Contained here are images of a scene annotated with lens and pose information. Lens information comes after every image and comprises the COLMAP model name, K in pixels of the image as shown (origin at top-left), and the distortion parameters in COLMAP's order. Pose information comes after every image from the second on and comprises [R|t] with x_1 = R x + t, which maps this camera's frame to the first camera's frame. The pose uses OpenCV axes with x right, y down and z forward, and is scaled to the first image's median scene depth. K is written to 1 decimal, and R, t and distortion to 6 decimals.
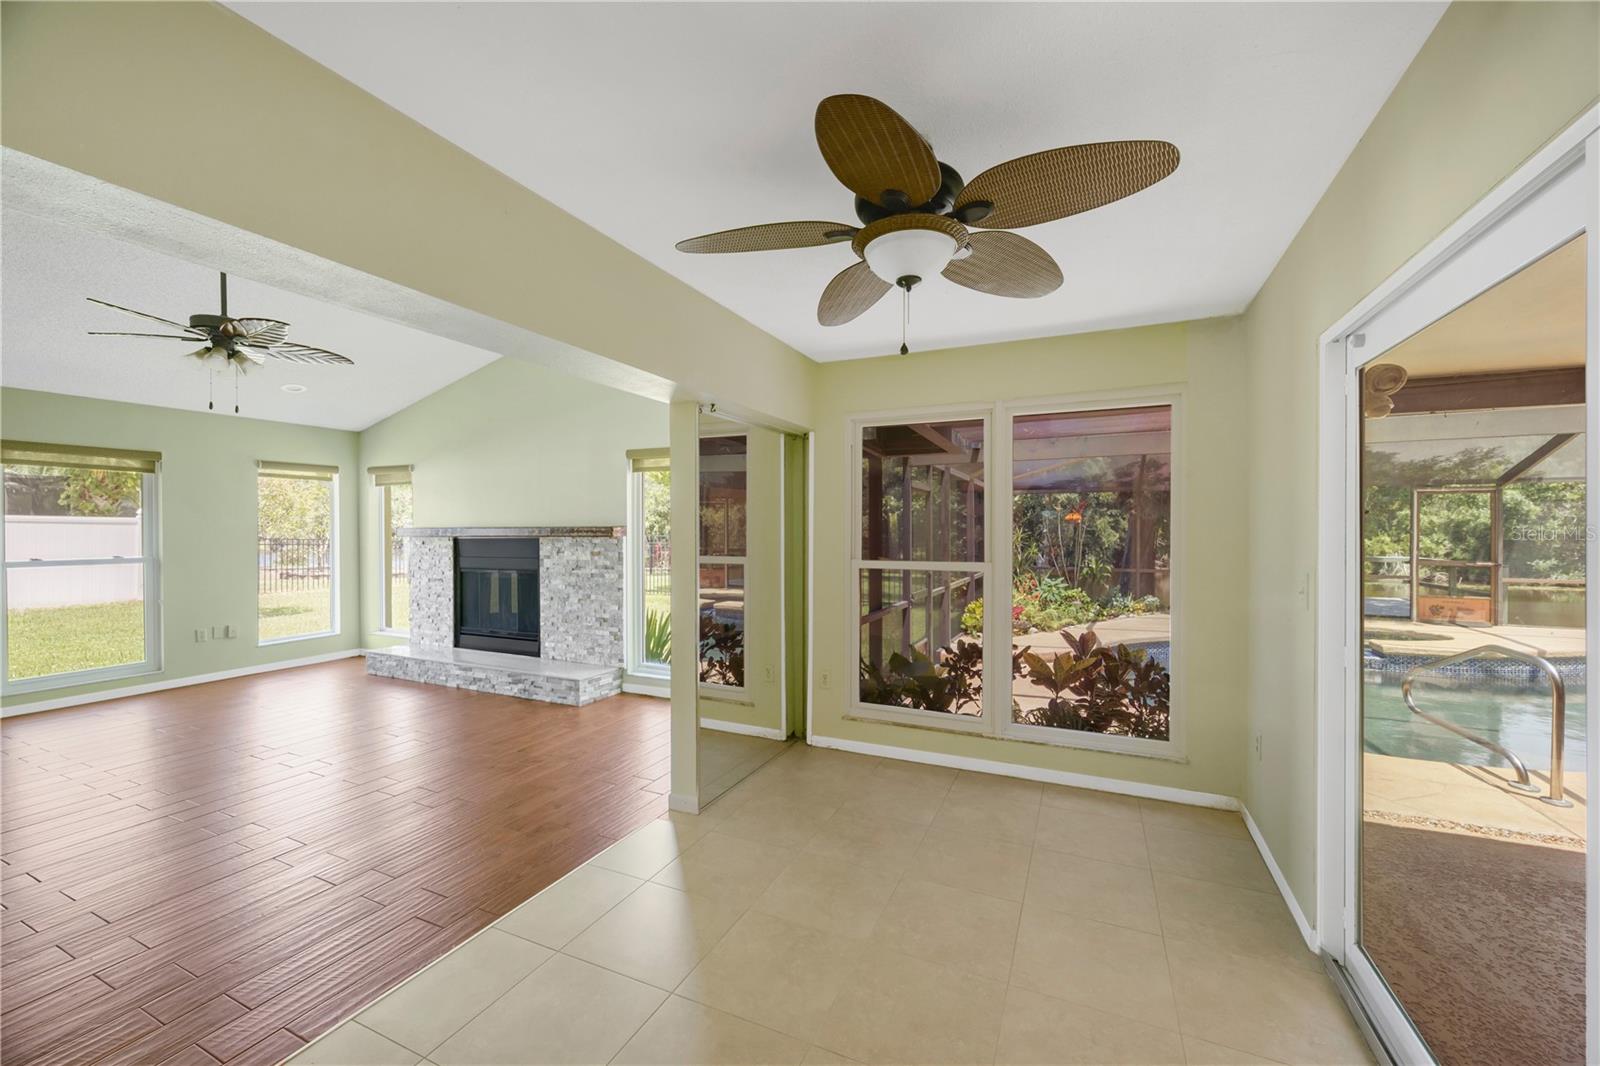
lens RADIAL K [[632.0, 0, 802.9], [0, 632.0, 531.6], [0, 0, 1]] dist [0.001018, -0.000794]
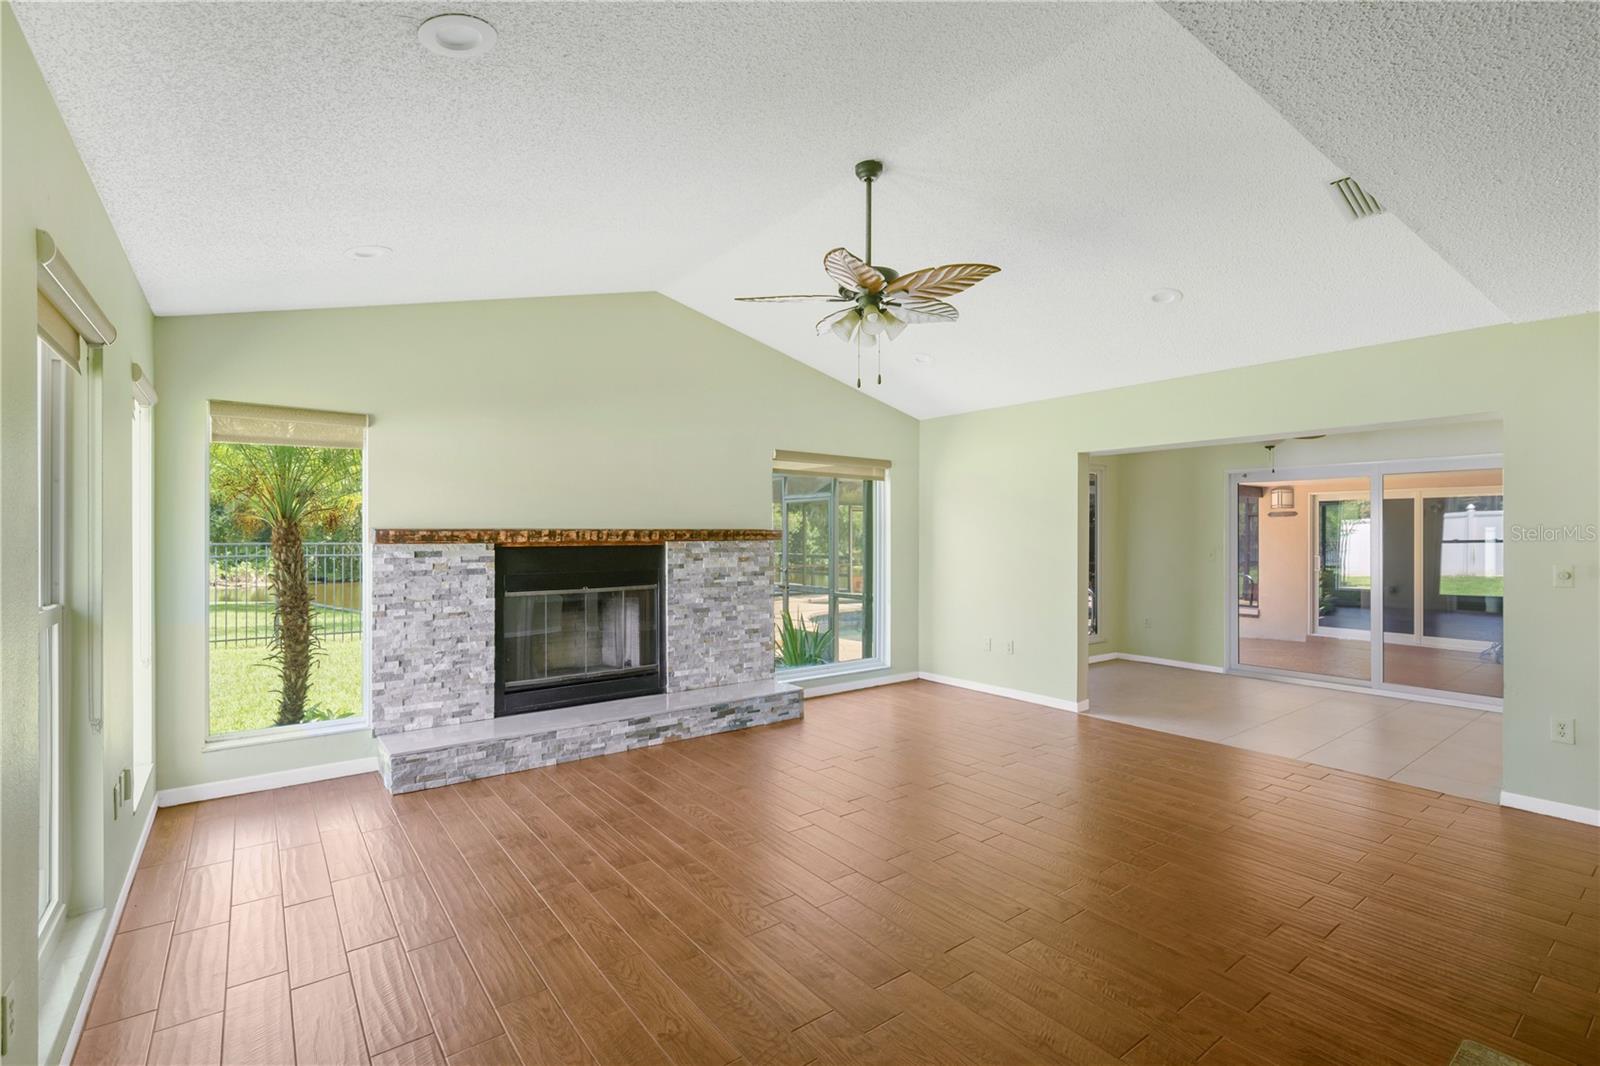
lens RADIAL K [[730.1, 0, 804.2], [0, 730.1, 534.4], [0, 0, 1]] dist [-0.004232, 0.001336]
pose [[0.464985, 0.000543, 0.885319, -1.188146], [0.001777, 0.999997, -0.001547, 0.000807], [-0.885317, 0.002292, 0.464983, 0.429100]]
